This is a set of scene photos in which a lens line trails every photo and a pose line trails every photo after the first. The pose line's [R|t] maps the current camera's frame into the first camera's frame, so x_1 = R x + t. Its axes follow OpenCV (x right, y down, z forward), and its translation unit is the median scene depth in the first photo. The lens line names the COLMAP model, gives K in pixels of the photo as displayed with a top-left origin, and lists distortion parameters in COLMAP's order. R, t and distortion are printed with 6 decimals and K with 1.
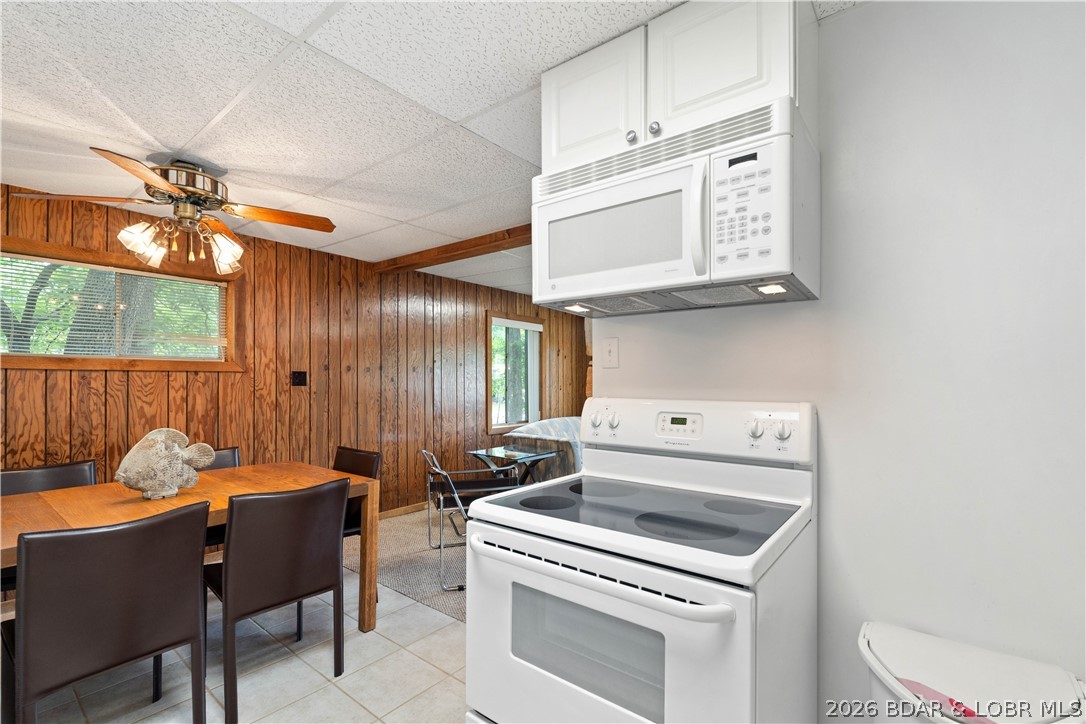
lens RADIAL K [[480.3, 0, 544.7], [0, 480.3, 381.3], [0, 0, 1]] dist [-0.004170, -0.000100]
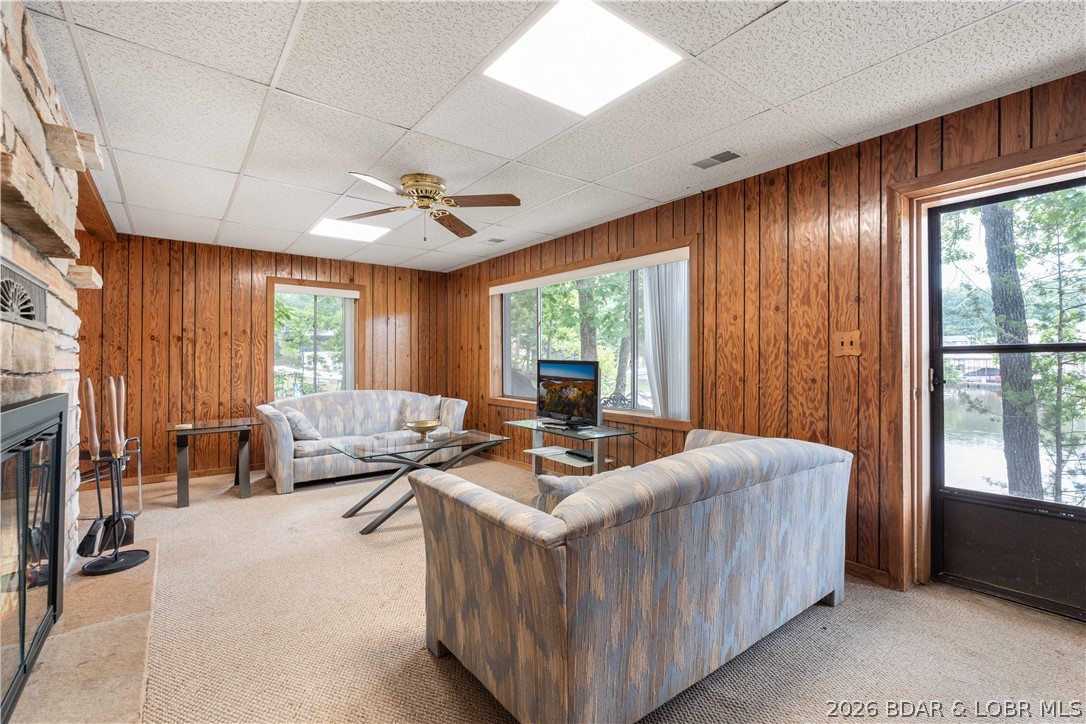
lens RADIAL K [[480.3, 0, 543.0], [0, 480.3, 362.1], [0, 0, 1]] dist [-0.004170, -0.000100]
pose [[0.969701, -0.005530, -0.244230, 0.702696], [0.005012, 0.999984, -0.002740, 0.029905], [0.244242, 0.001433, 0.969713, 0.227387]]
